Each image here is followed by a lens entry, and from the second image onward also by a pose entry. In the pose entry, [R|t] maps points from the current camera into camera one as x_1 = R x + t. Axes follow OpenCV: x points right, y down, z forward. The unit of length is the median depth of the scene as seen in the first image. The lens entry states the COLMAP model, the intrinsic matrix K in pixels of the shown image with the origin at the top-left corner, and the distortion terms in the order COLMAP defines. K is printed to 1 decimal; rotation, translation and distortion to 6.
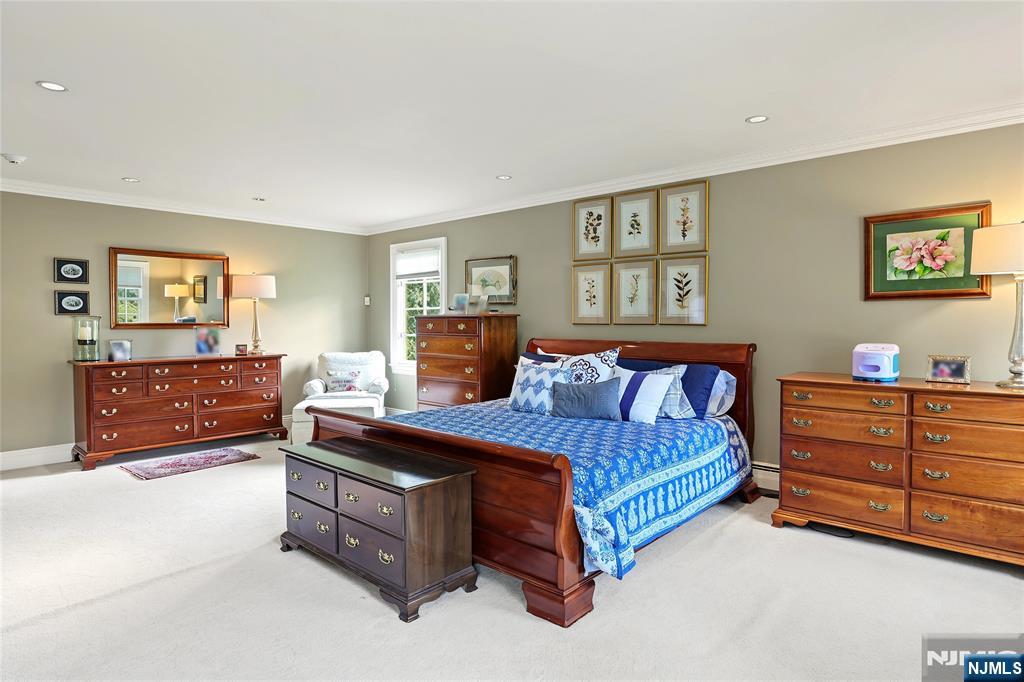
lens RADIAL K [[568.4, 0, 512.0], [0, 568.4, 331.5], [0, 0, 1]] dist [0.001384, -0.000594]
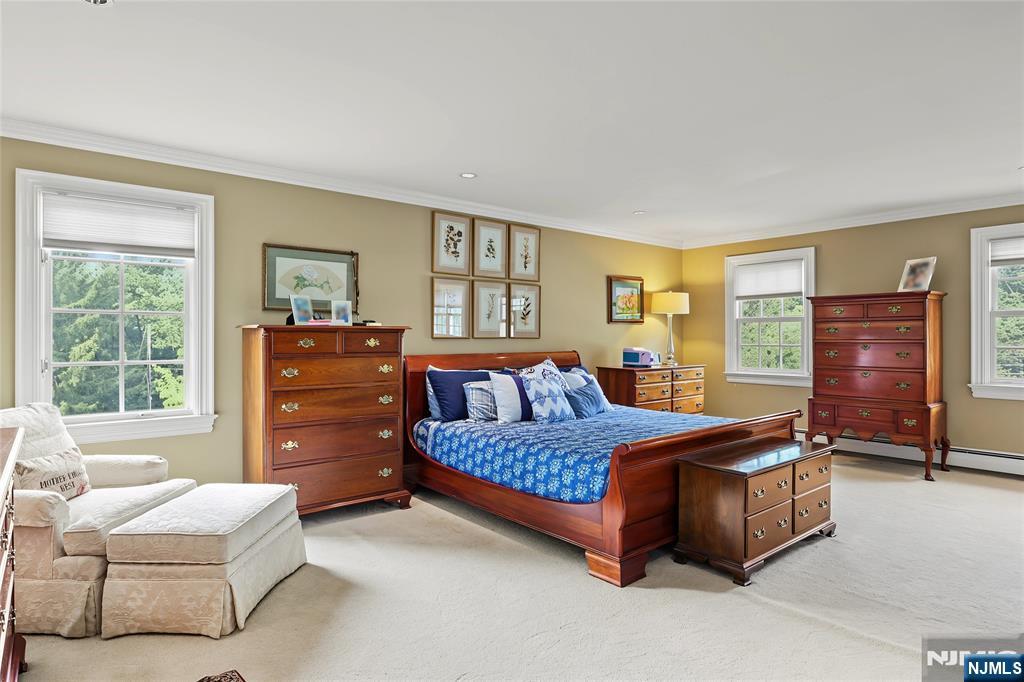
lens RADIAL K [[568.4, 0, 512.9], [0, 568.4, 341.8], [0, 0, 1]] dist [0.001384, -0.000594]
pose [[0.152224, -0.011929, 0.988274, -0.847006], [0.018546, 0.999786, 0.009211, -0.013958], [-0.988172, 0.016926, 0.152413, 0.753004]]
